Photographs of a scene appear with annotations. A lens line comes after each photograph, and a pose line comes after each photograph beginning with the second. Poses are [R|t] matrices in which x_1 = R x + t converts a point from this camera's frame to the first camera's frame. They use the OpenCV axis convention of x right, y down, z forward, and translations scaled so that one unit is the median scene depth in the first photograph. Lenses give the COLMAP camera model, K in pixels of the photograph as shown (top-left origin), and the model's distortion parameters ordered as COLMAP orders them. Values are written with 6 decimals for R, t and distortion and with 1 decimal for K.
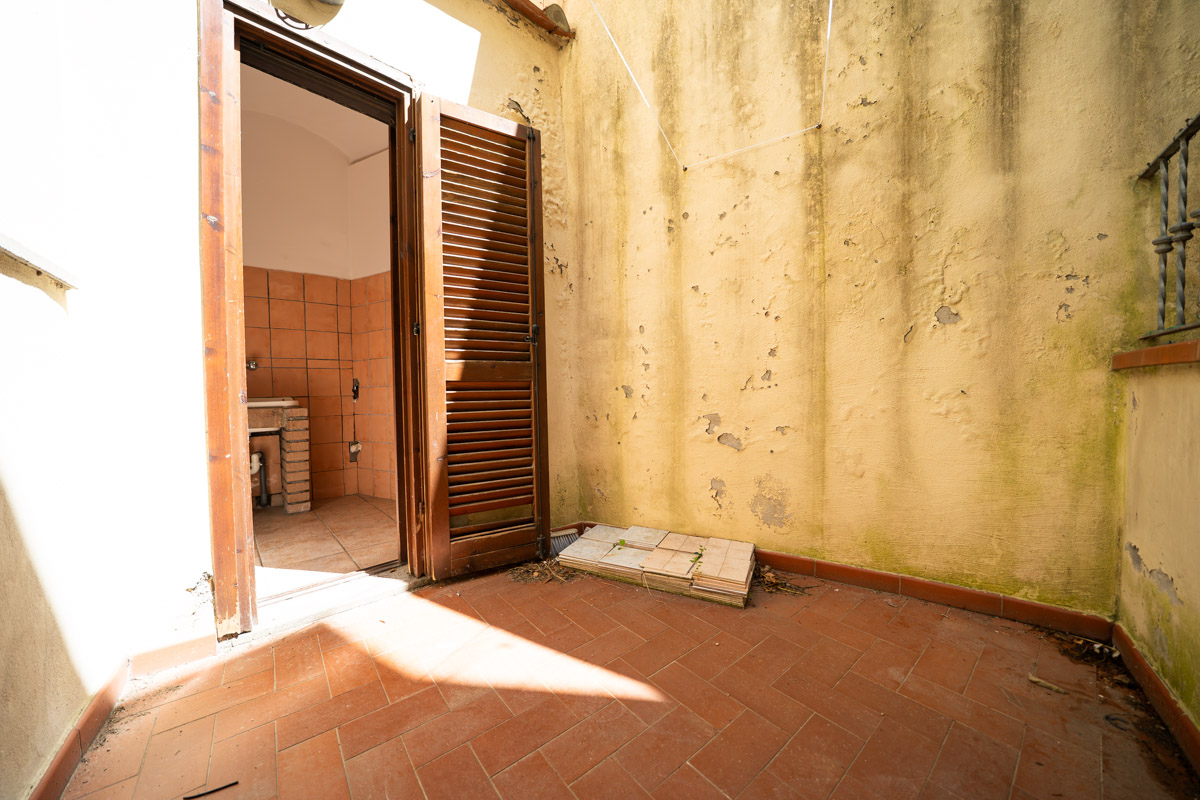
lens RADIAL K [[417.3, 0, 593.4], [0, 417.3, 401.3], [0, 0, 1]] dist [-0.023291, 0.000253]
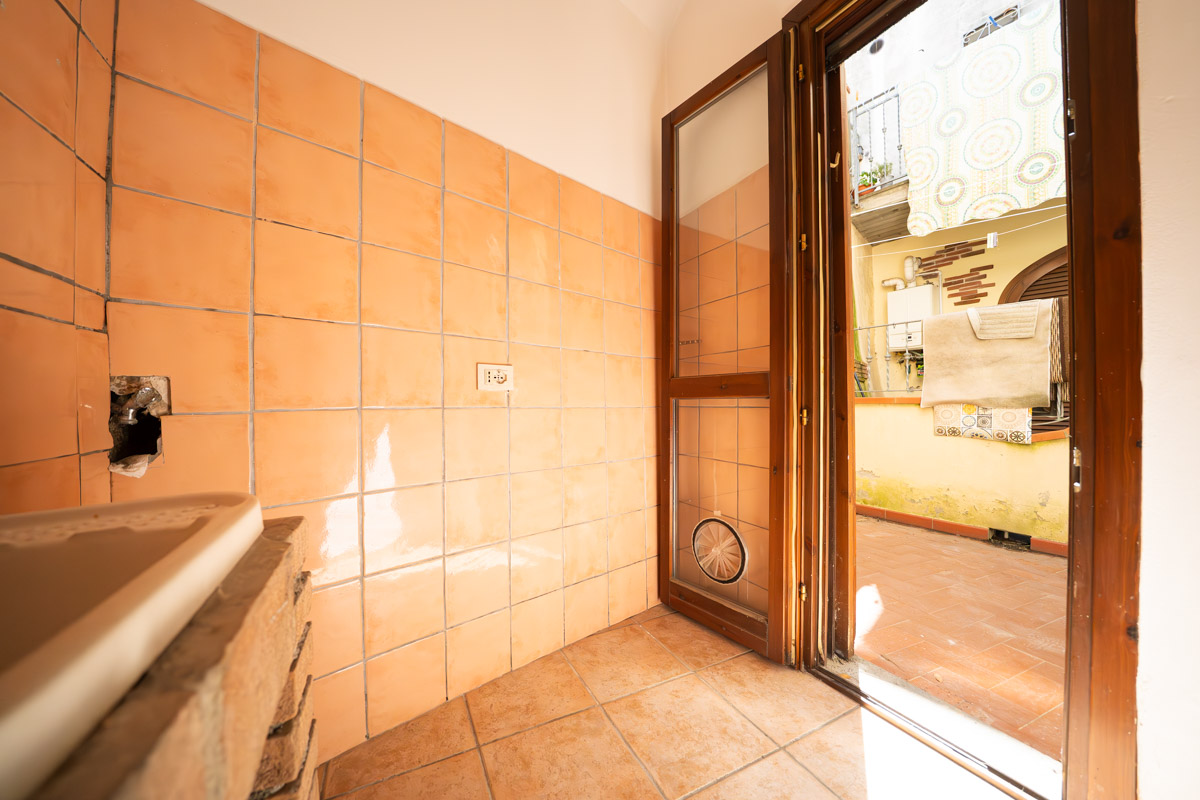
lens RADIAL K [[417.3, 0, 593.4], [0, 417.3, 401.3], [0, 0, 1]] dist [-0.023291, 0.000253]
pose [[0.273737, 0.019652, 0.961604, -1.272379], [0.026995, 0.999240, -0.028106, -0.045989], [-0.961426, 0.033653, 0.272999, 1.201676]]
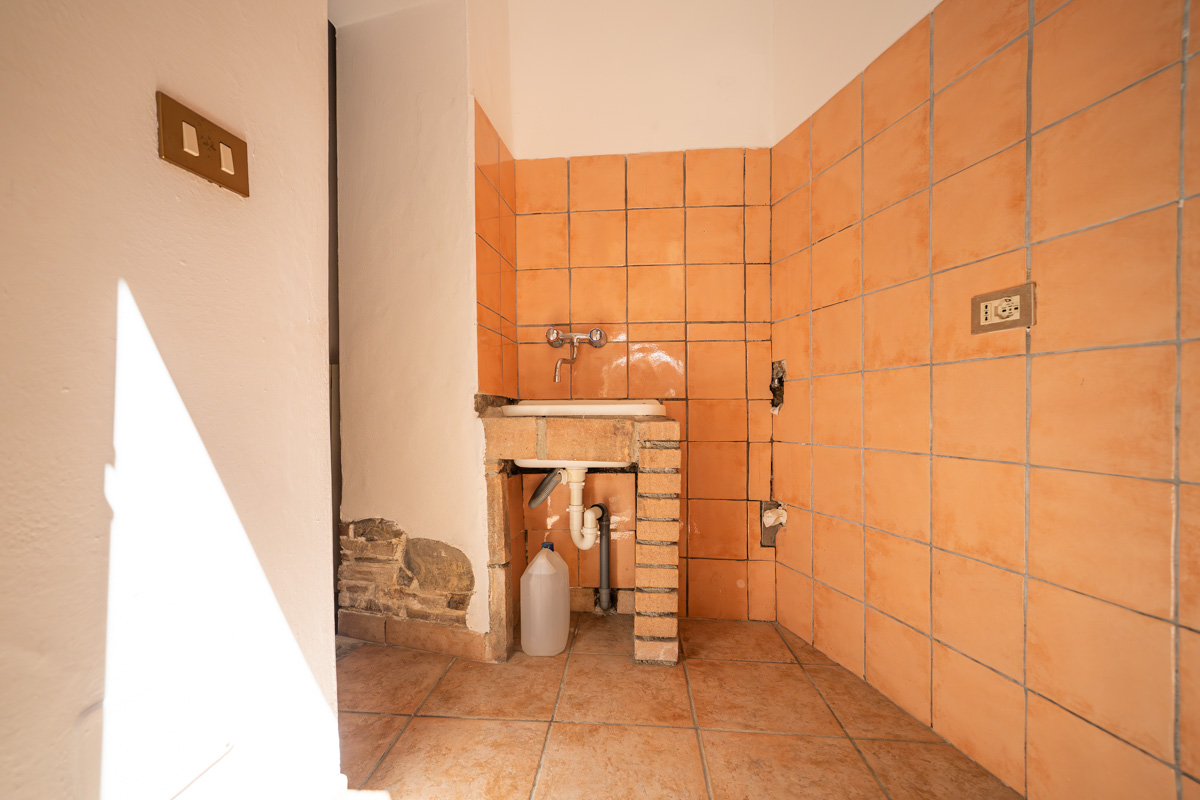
lens RADIAL K [[501.7, 0, 600.0], [0, 501.7, 400.0], [0, 0, 1]] dist [-0.000648, -0.000099]
pose [[0.689082, 0.003171, -0.724676, -0.554213], [-0.034883, 0.998976, -0.028799, 0.017326], [0.723843, 0.045123, 0.688487, 0.865034]]
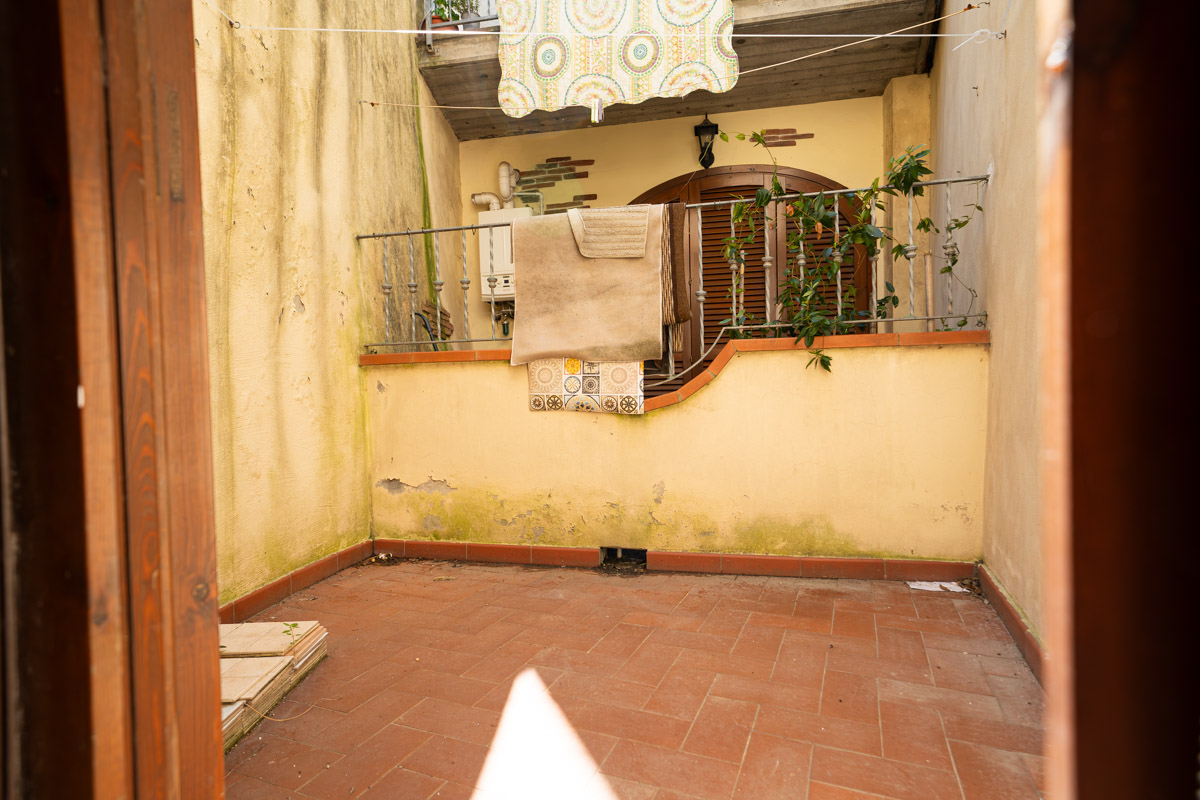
lens RADIAL K [[610.7, 0, 600.2], [0, 610.7, 409.7], [0, 0, 1]] dist [-0.000198, -0.000027]
pose [[-0.482583, 0.007194, 0.875821, -0.716057], [0.055092, 0.998235, 0.022157, 0.054333], [-0.874116, 0.058943, -0.482128, 0.916521]]
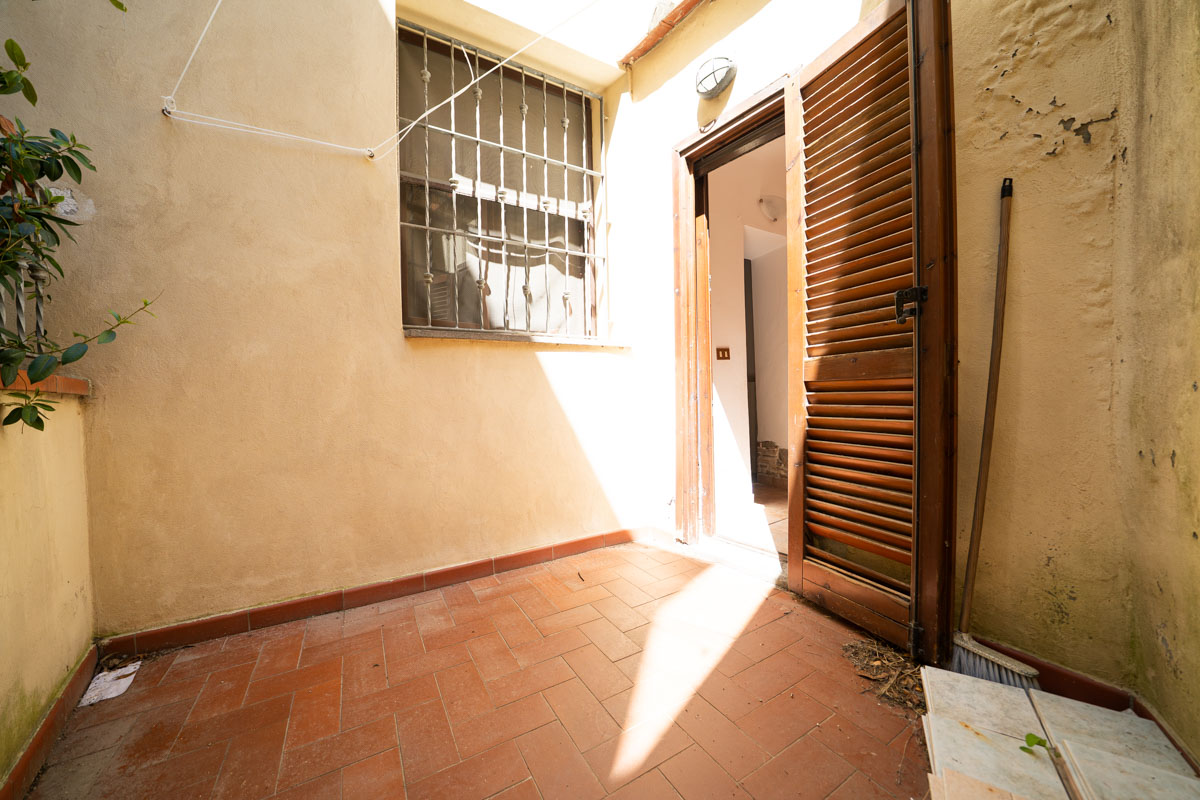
lens RADIAL K [[411.4, 0, 600.0], [0, 411.4, 404.1], [0, 0, 1]] dist [-0.014190, 0.000182]
pose [[-0.129150, 0.035594, -0.990986, 0.571915], [-0.010473, 0.999251, 0.037256, -0.026507], [0.991570, 0.015190, -0.128680, 0.645678]]
